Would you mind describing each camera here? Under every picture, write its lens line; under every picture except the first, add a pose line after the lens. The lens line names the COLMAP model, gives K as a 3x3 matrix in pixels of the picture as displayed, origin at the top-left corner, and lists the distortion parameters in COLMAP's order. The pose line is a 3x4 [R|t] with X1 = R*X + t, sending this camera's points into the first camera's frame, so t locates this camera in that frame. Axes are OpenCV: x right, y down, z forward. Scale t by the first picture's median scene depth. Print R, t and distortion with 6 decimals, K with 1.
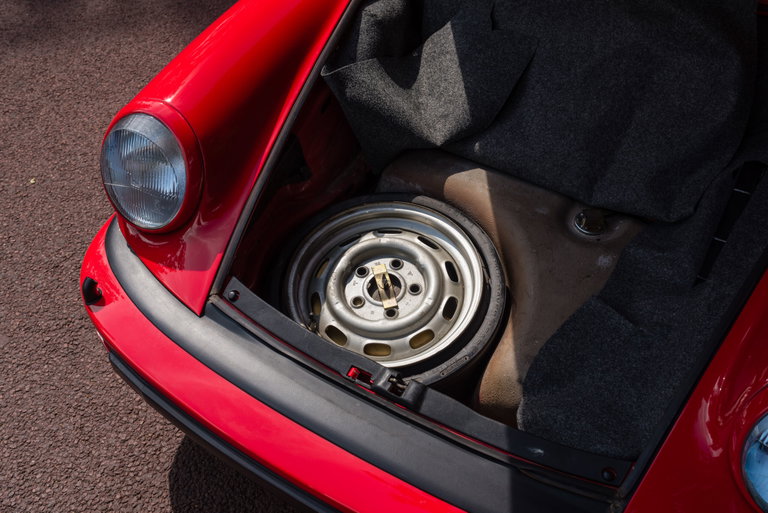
lens RADIAL K [[736.6, 0, 384.0], [0, 736.6, 256.5], [0, 0, 1]] dist [0.008141, -0.004764]
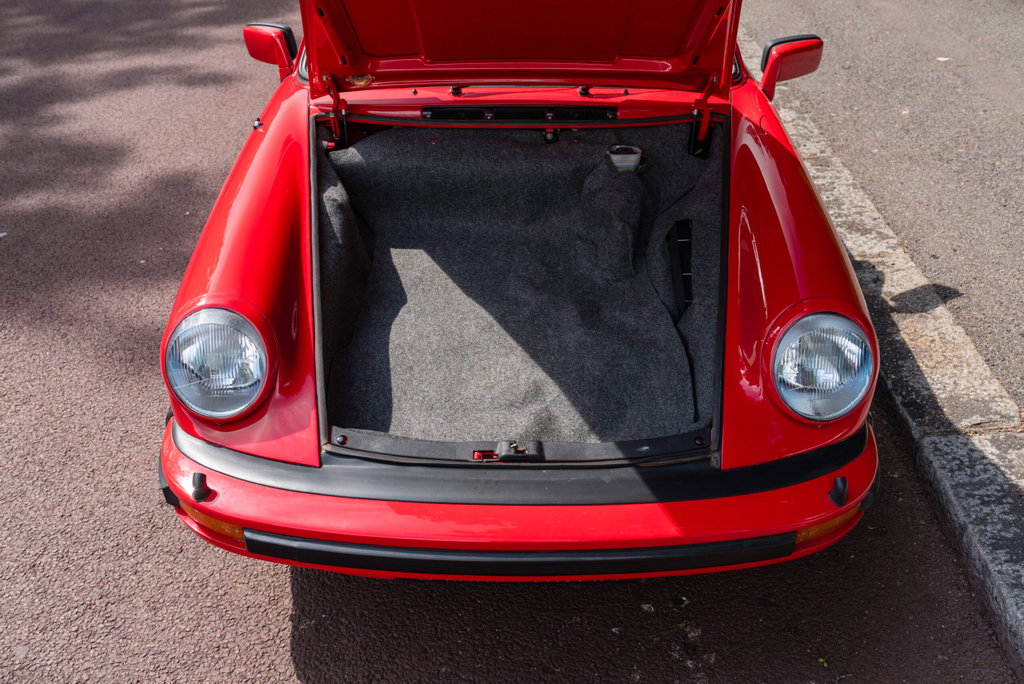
lens RADIAL K [[982.2, 0, 512.0], [0, 982.2, 342.0], [0, 0, 1]] dist [0.008141, -0.004764]
pose [[0.874665, -0.276536, 0.398106, -0.512856], [0.363742, 0.917309, -0.161974, 0.242428], [-0.320395, 0.286481, 0.902926, -0.416823]]
